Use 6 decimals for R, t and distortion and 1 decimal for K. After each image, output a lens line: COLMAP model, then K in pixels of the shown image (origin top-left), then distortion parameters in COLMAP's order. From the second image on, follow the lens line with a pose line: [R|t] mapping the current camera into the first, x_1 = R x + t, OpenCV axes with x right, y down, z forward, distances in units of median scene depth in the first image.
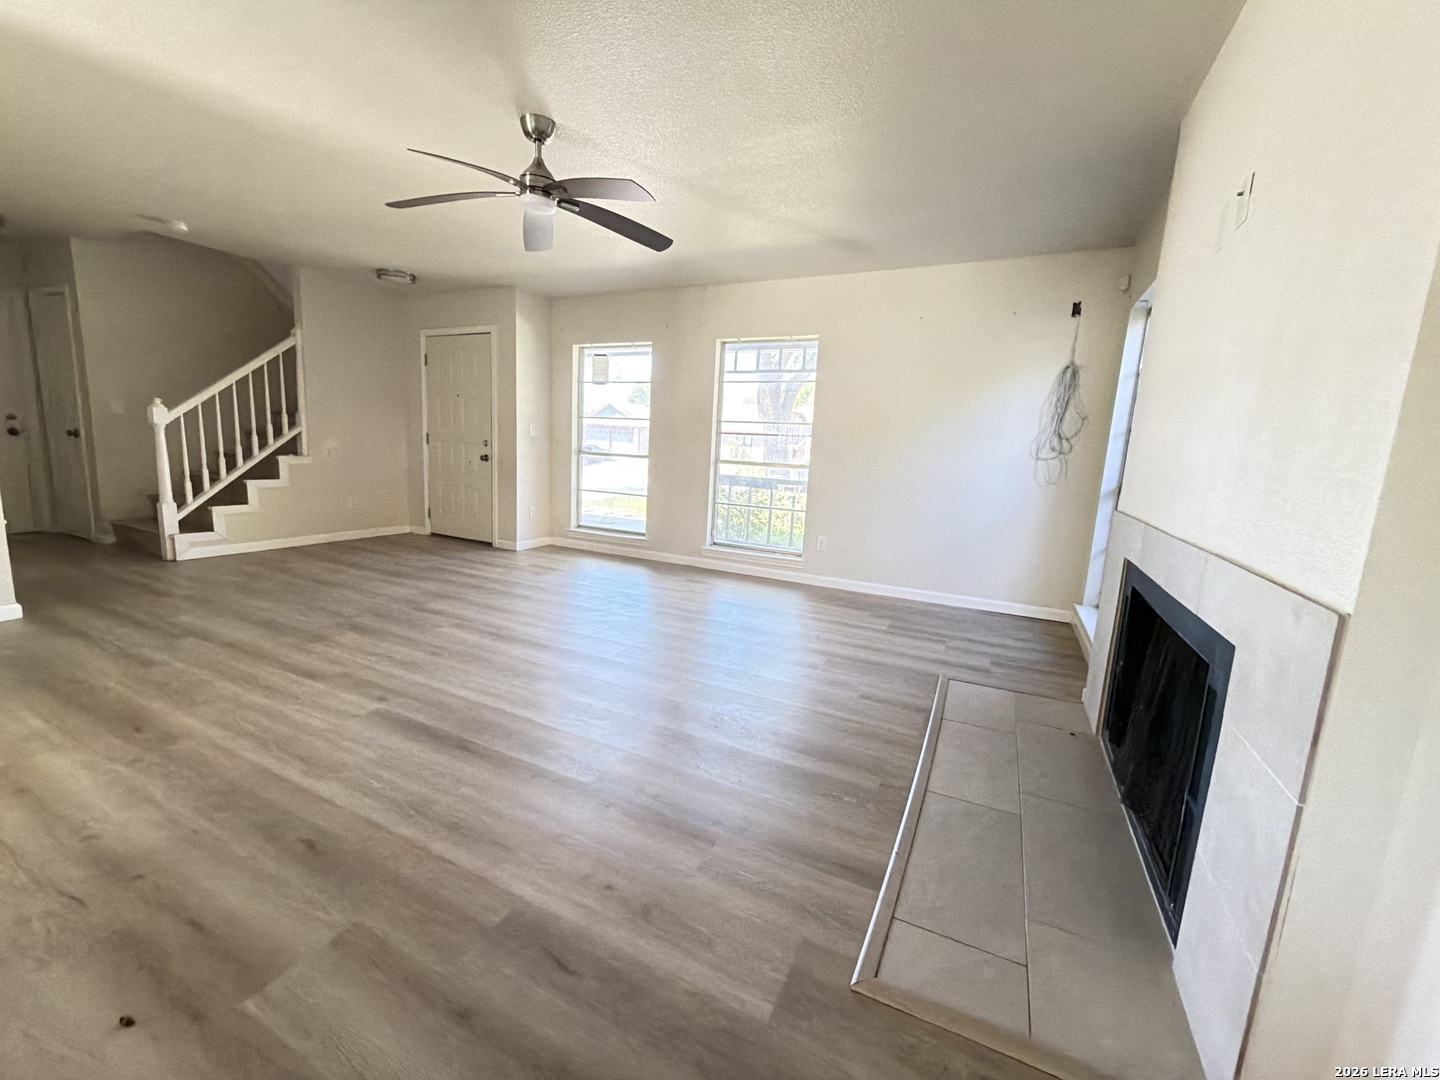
lens RADIAL K [[576.9, 0, 719.2], [0, 576.9, 539.4], [0, 0, 1]] dist [0.002960, -0.000158]
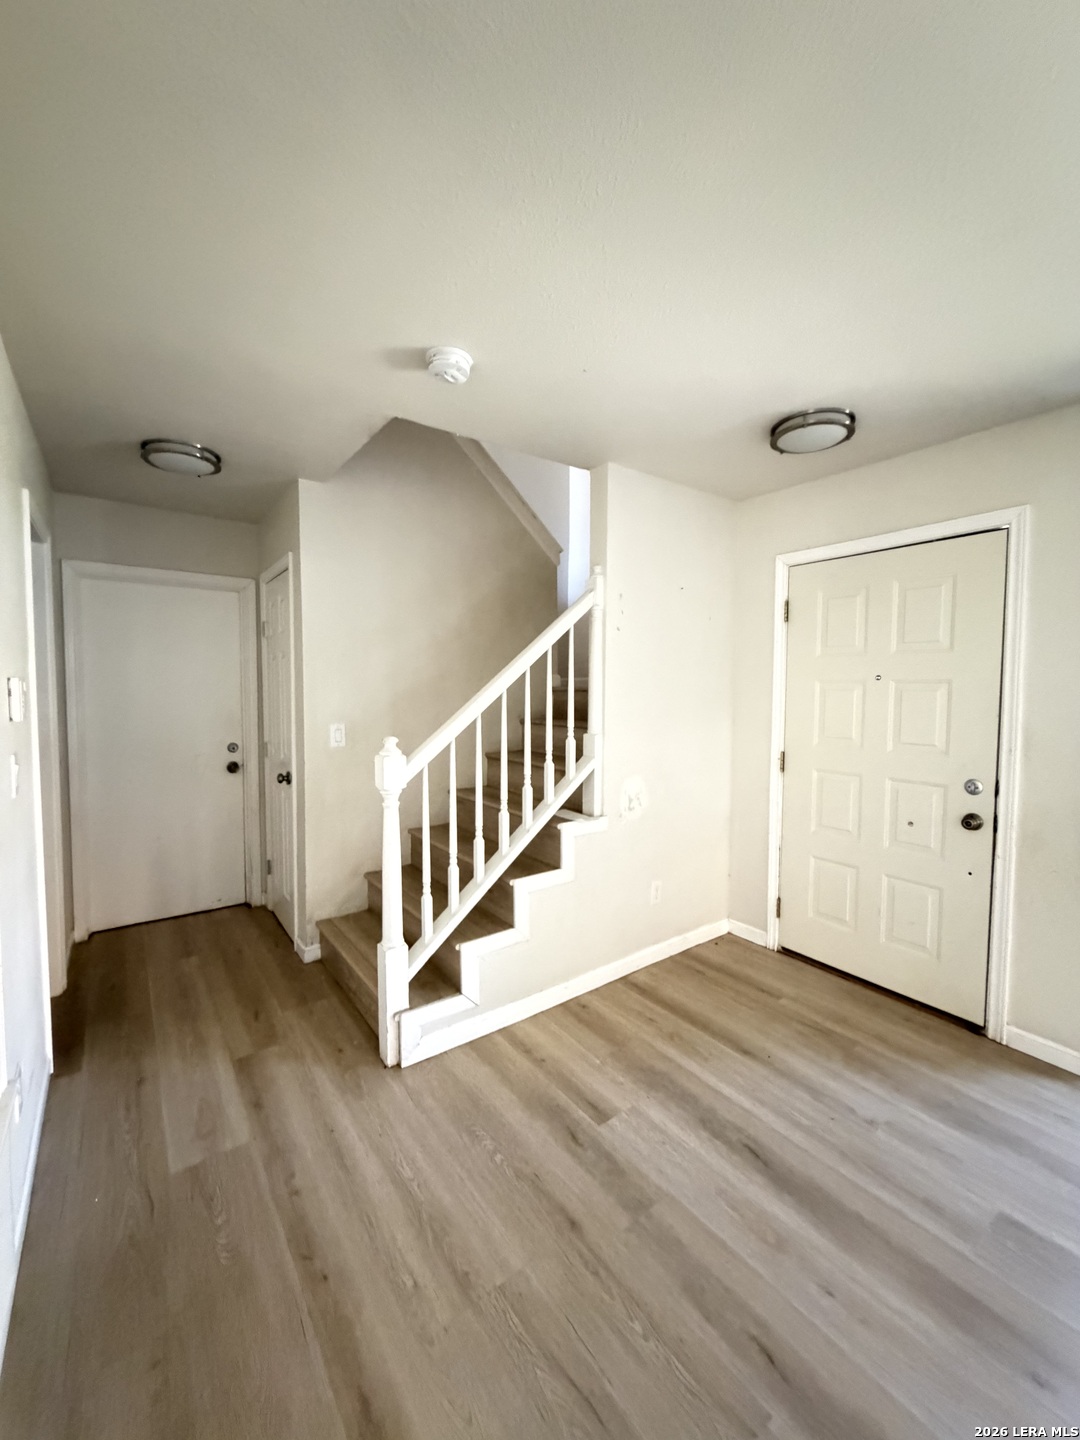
lens RADIAL K [[576.9, 0, 546.2], [0, 576.9, 716.2], [0, 0, 1]] dist [0.002960, -0.000158]
pose [[0.890633, -0.029507, -0.453765, -0.578343], [-0.024040, 0.993442, -0.111785, -0.193134], [0.454087, 0.110468, 0.884082, 0.572307]]
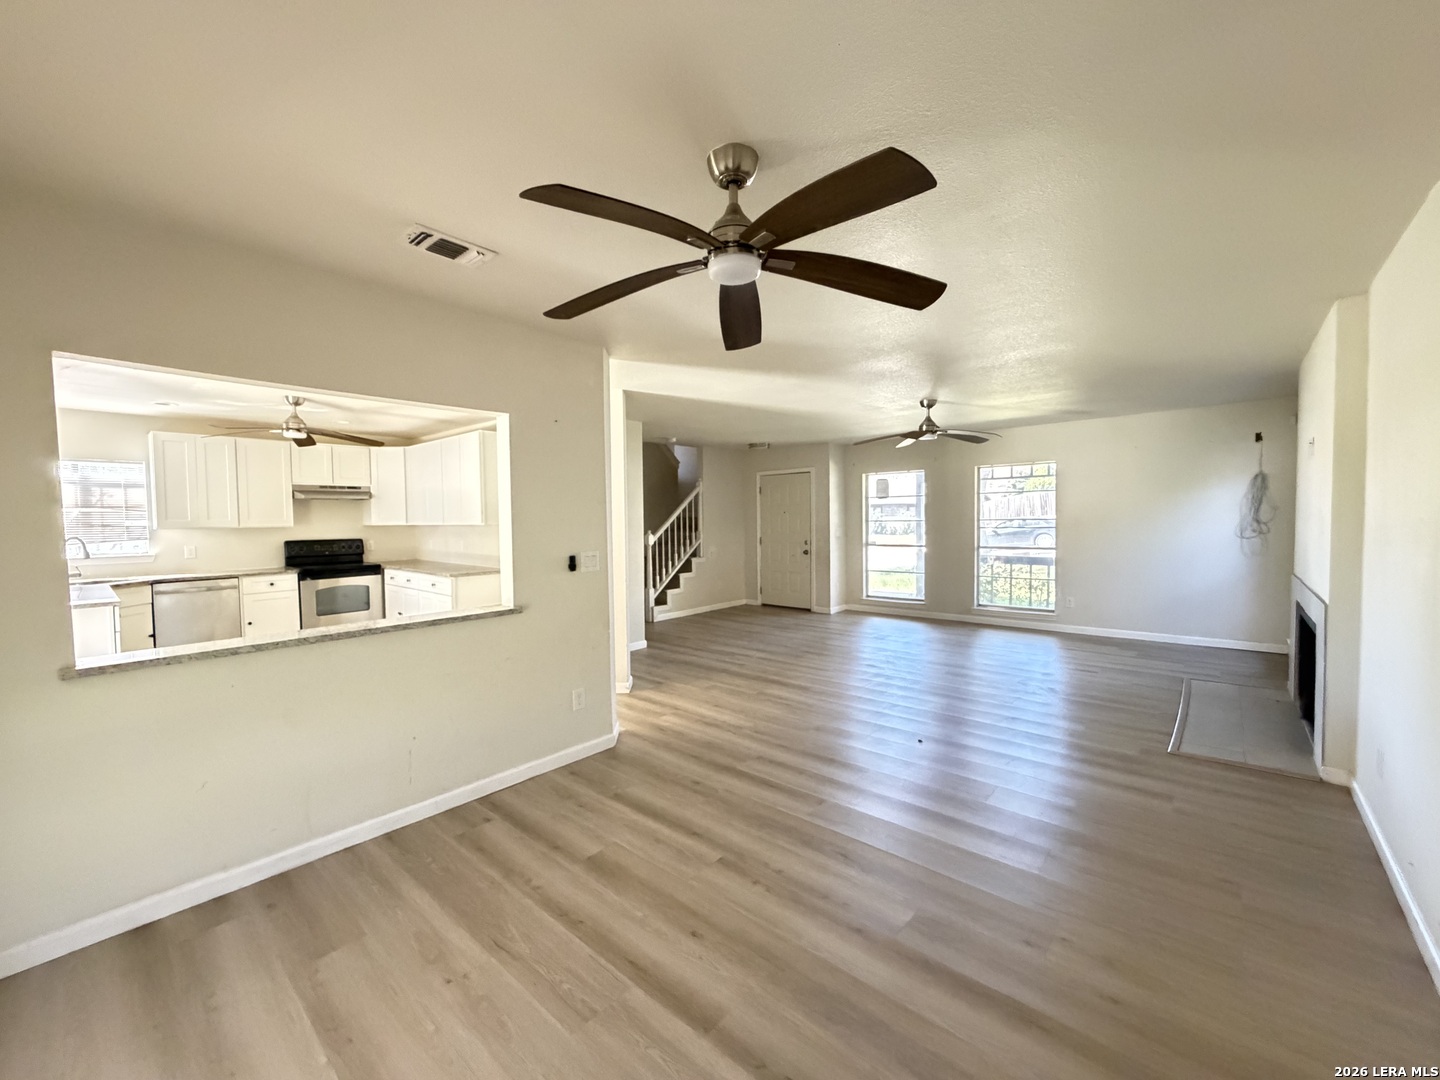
lens RADIAL K [[576.9, 0, 715.9], [0, 576.9, 539.9], [0, 0, 1]] dist [0.002960, -0.000158]
pose [[0.963174, -0.056093, -0.262963, -0.277290], [0.022124, 0.991214, -0.130404, 0.021515], [0.267968, 0.119784, 0.955952, -0.604773]]
